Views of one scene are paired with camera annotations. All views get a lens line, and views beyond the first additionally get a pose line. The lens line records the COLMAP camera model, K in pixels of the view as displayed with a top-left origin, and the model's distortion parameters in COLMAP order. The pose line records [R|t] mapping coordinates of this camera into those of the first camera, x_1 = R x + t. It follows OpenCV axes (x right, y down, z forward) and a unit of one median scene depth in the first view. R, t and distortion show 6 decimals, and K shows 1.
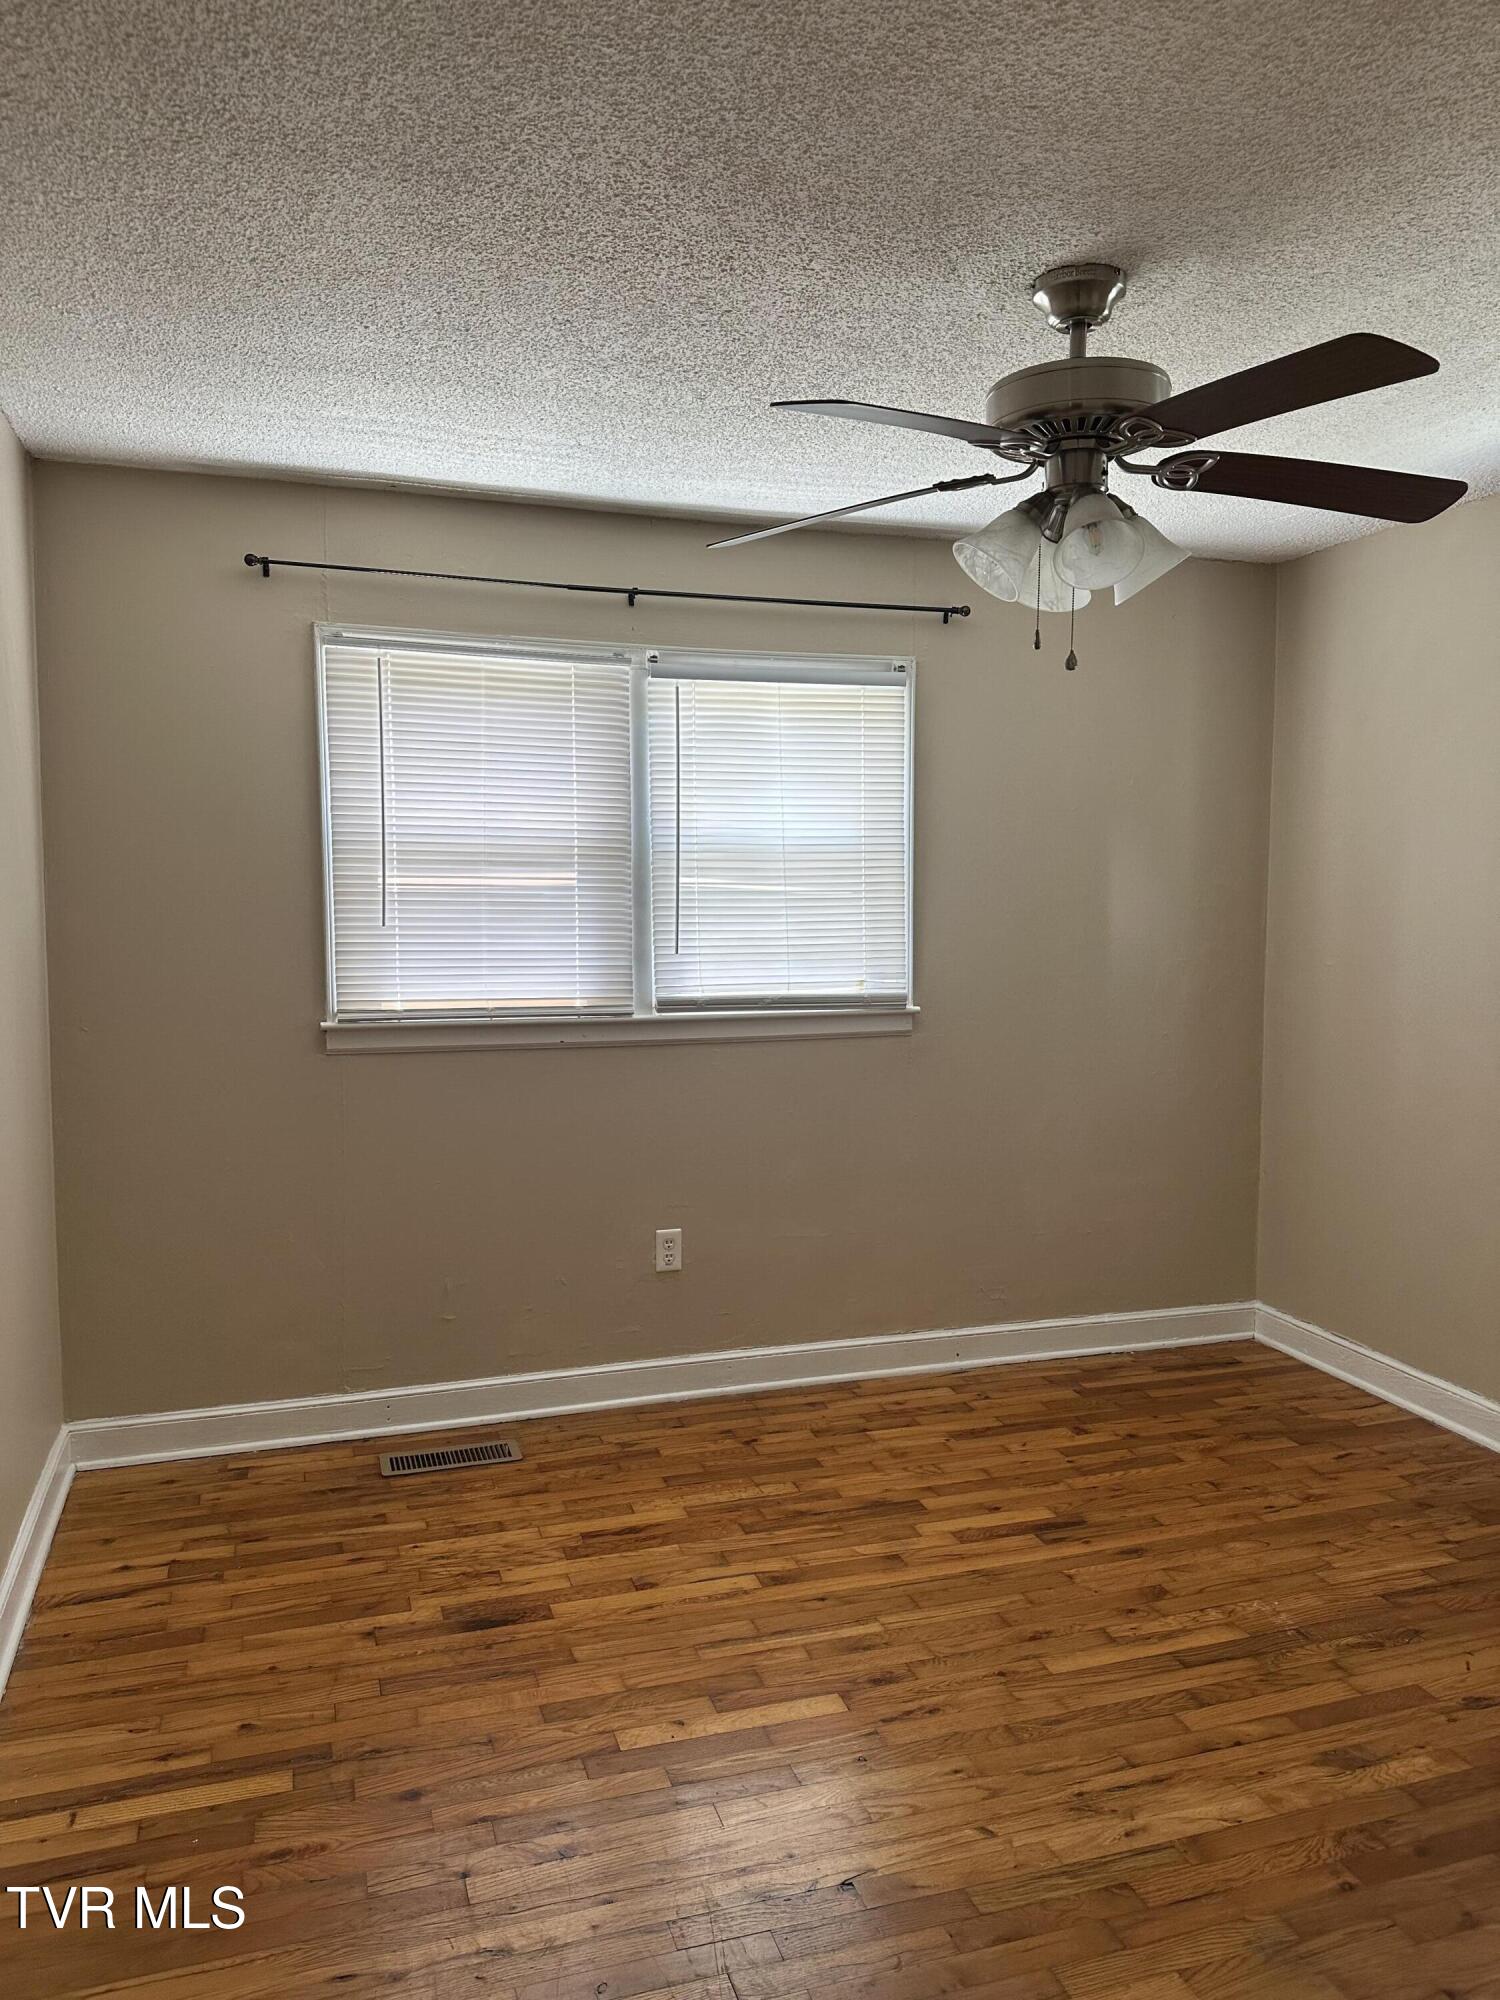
lens RADIAL K [[1421.3, 0, 739.6], [0, 1421.3, 997.0], [0, 0, 1]] dist [0.014919, -0.018804]
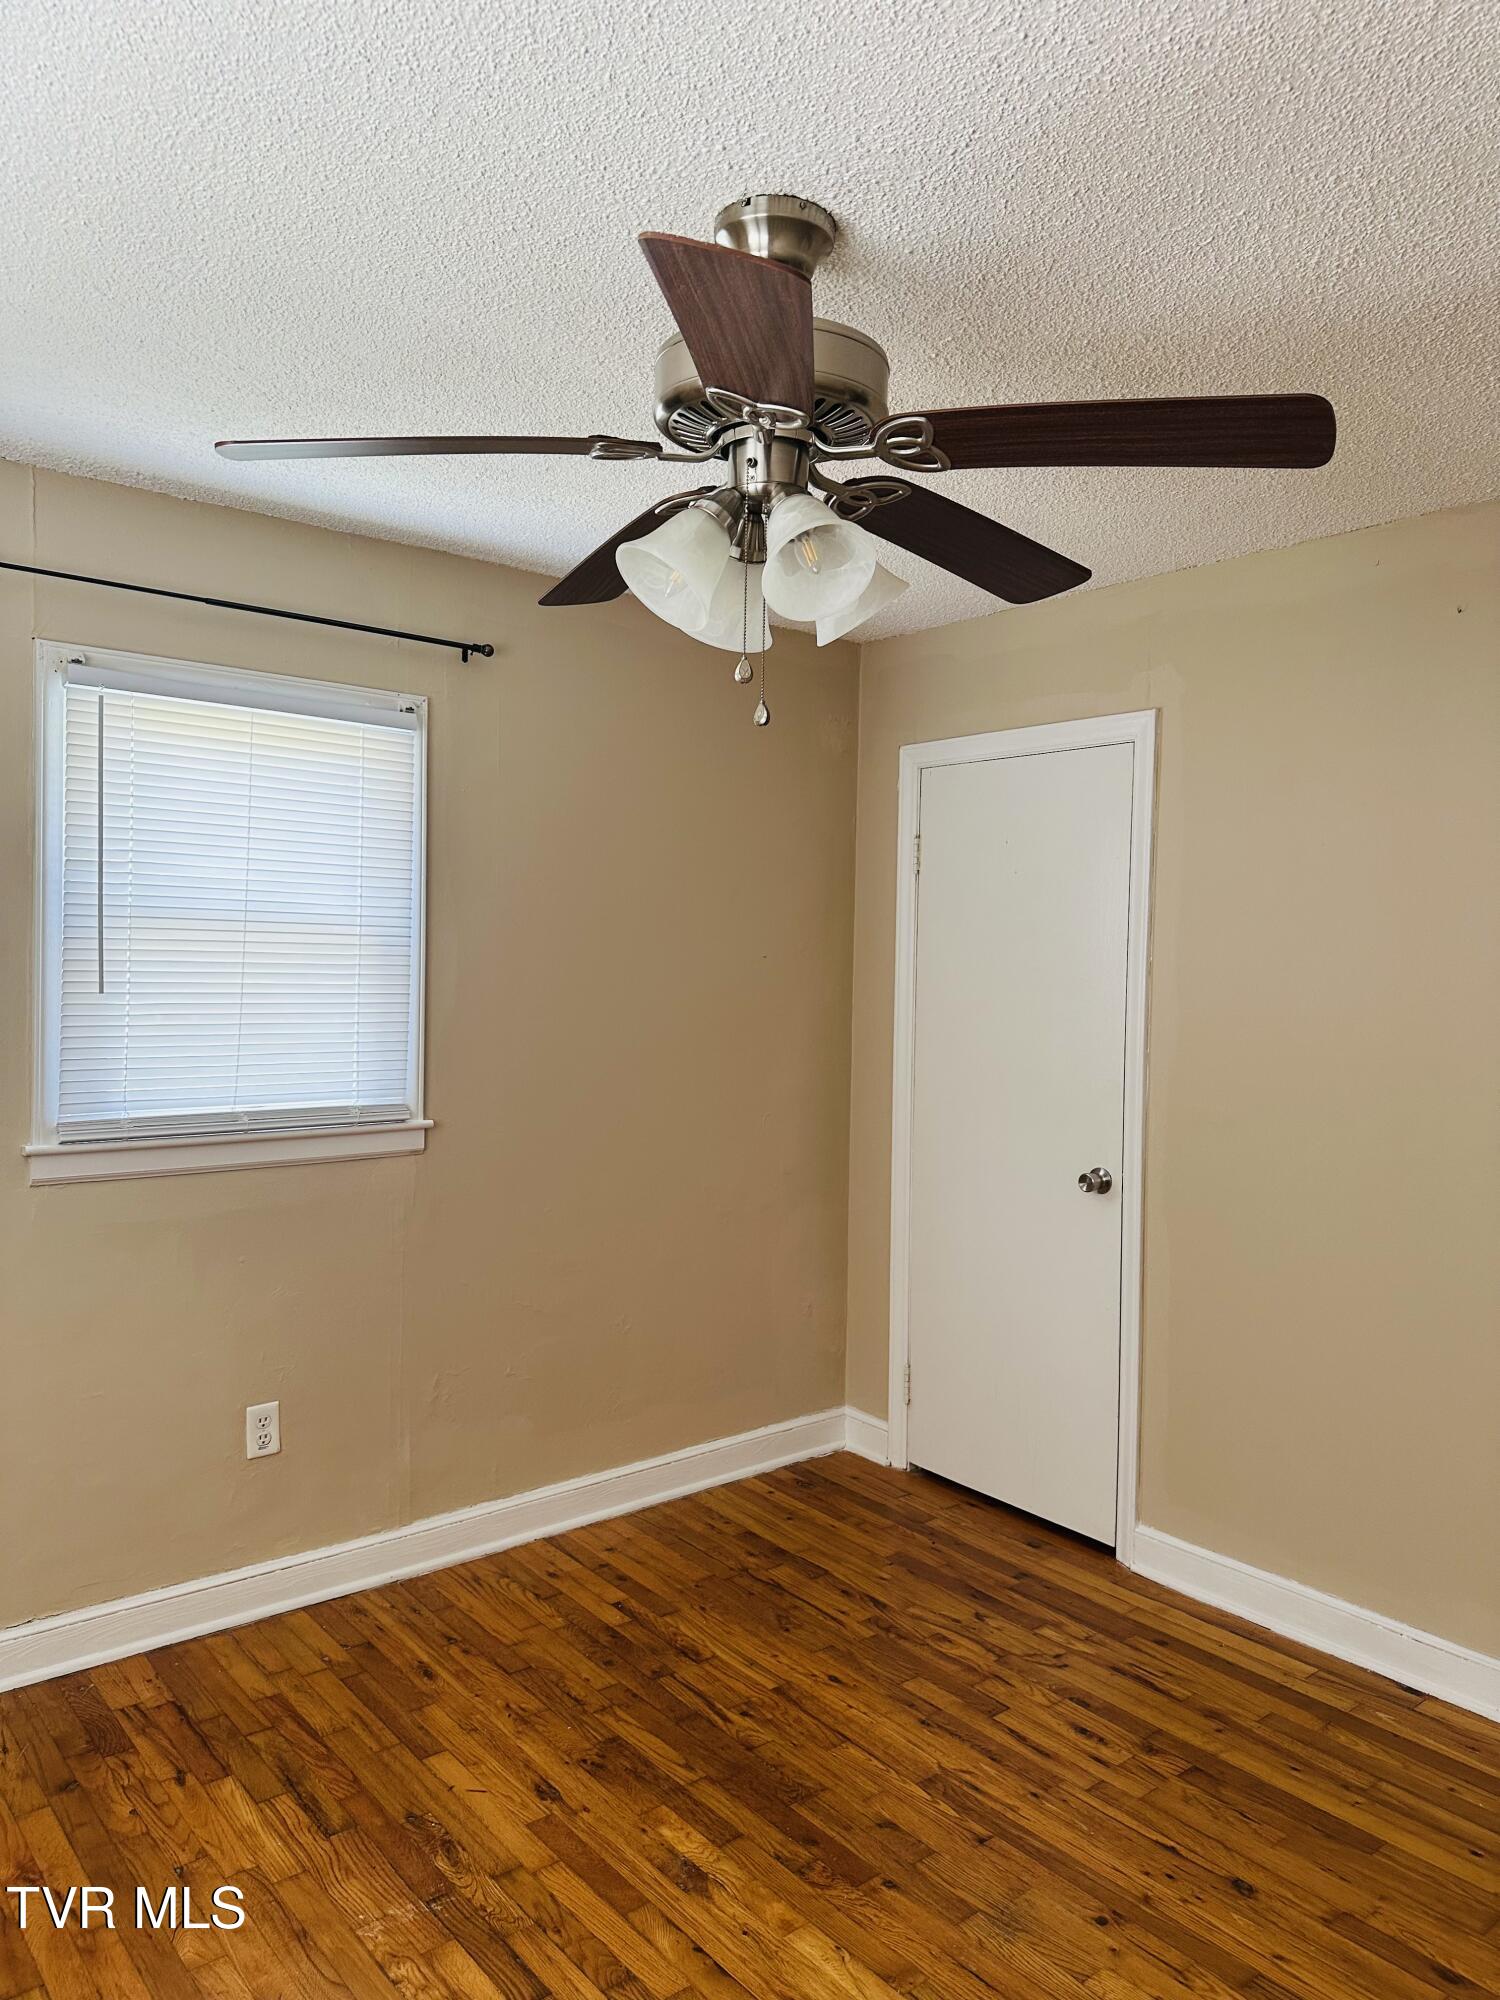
lens RADIAL K [[1421.3, 0, 739.6], [0, 1421.3, 997.0], [0, 0, 1]] dist [0.014919, -0.018804]
pose [[-0.363295, -0.041634, 0.930744, -0.414227], [0.051656, 0.996564, 0.064741, -0.115215], [-0.930241, 0.071599, -0.359896, 1.105632]]
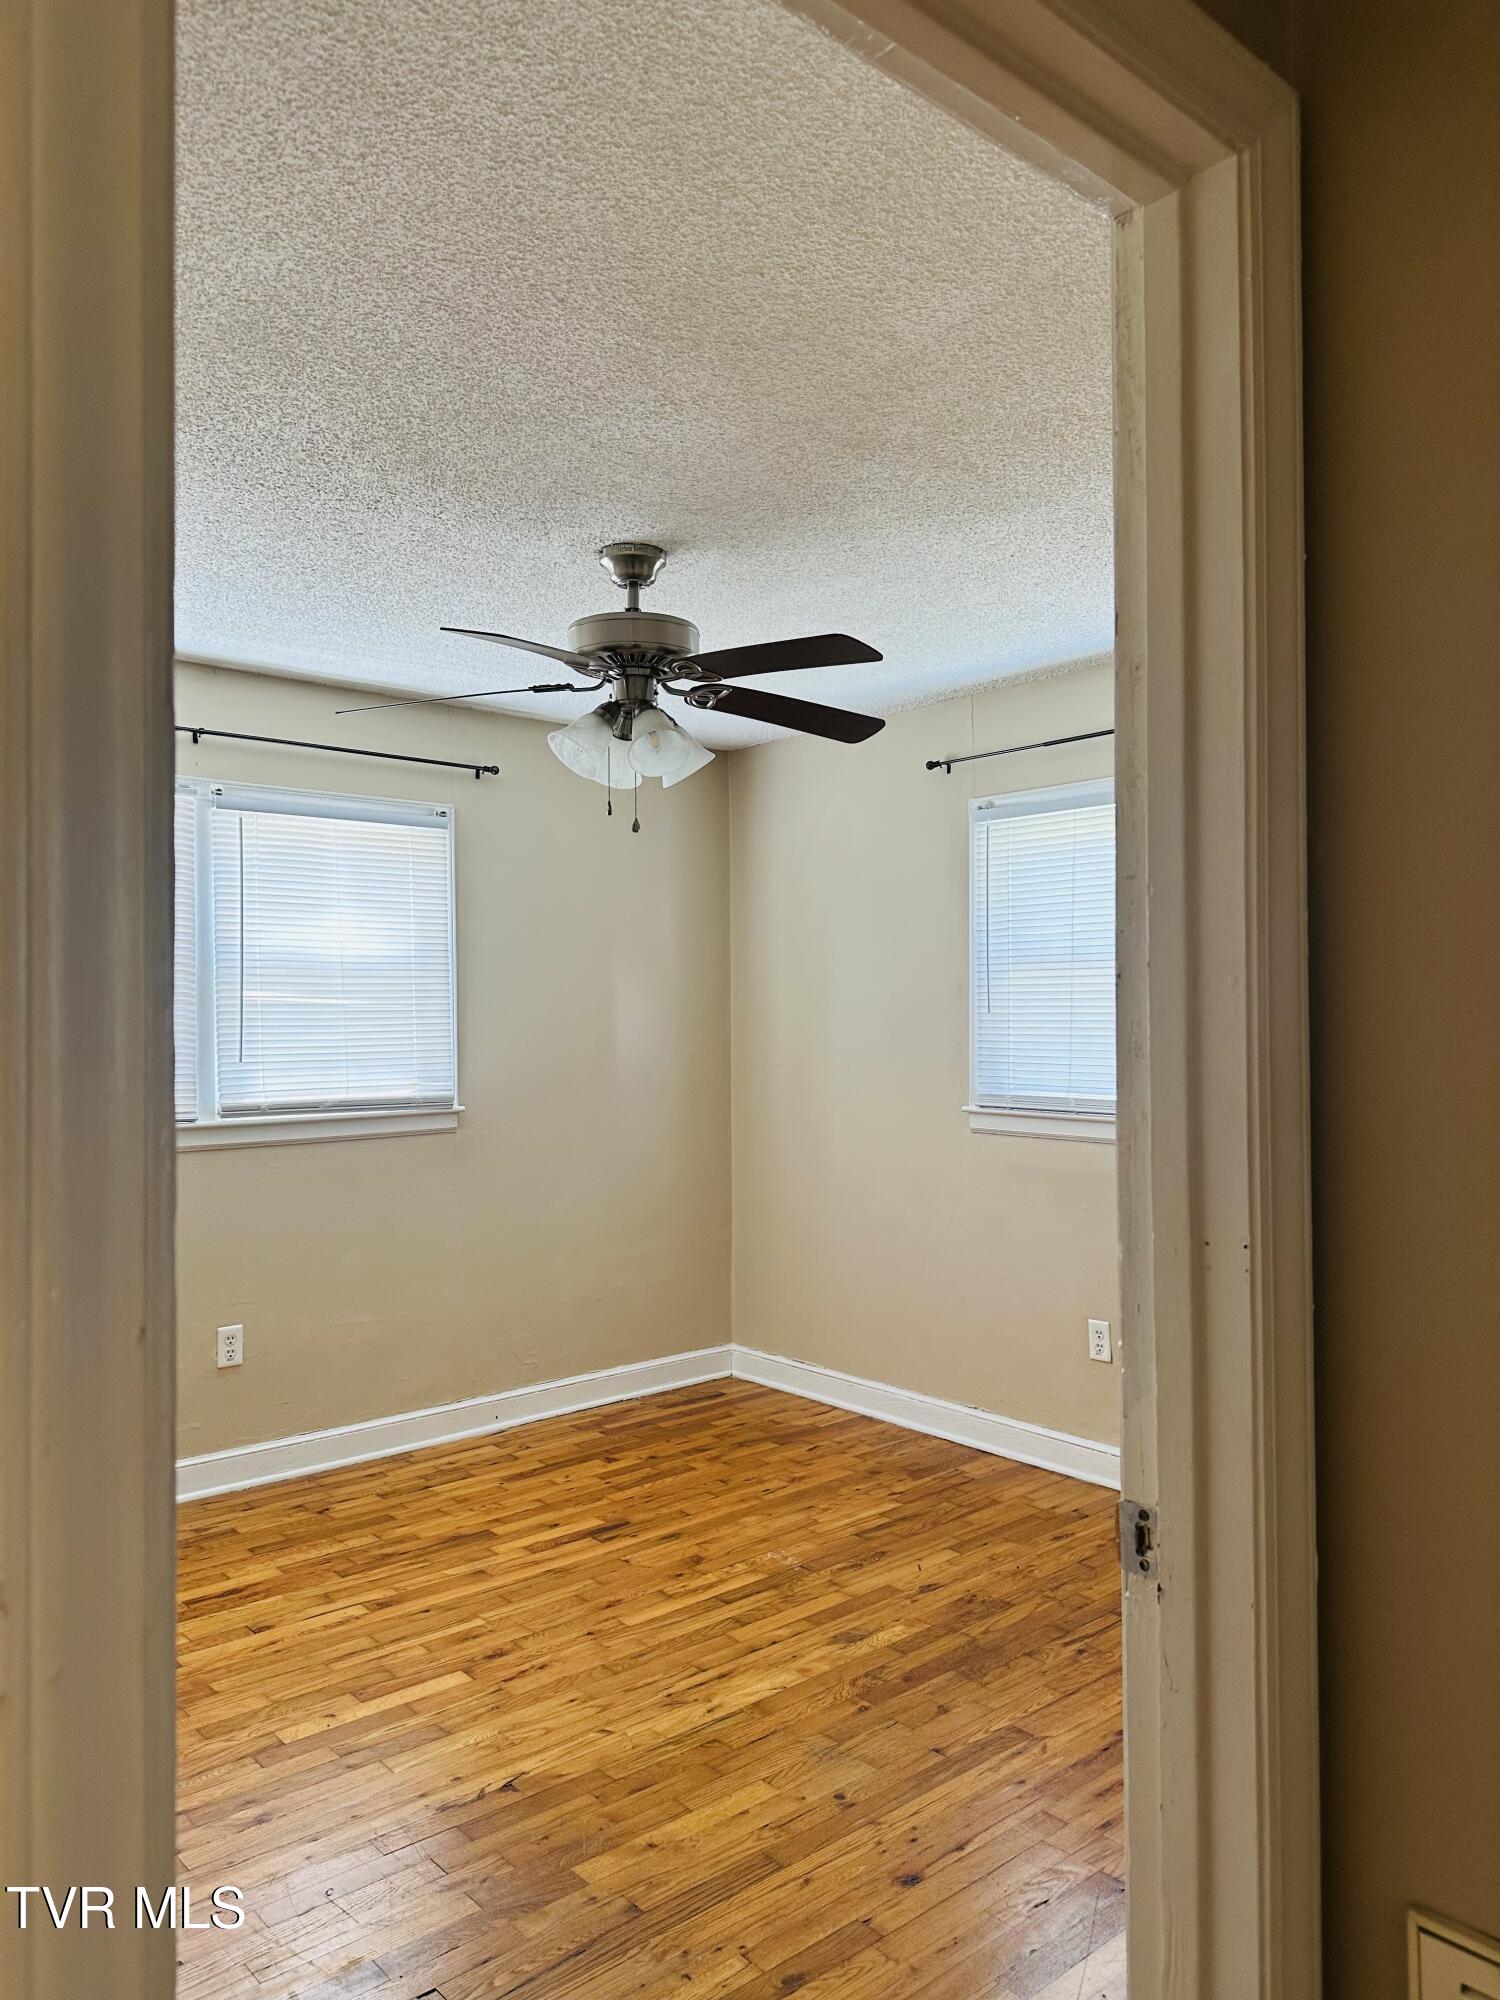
lens RADIAL K [[1412.9, 0, 753.5], [0, 1412.9, 1007.1], [0, 0, 1]] dist [0.079110, -0.107558]
pose [[0.915568, -0.001683, 0.402160, -0.173009], [0.036711, 0.996166, -0.079410, 0.039117], [-0.400485, 0.087469, 0.912119, -0.215367]]
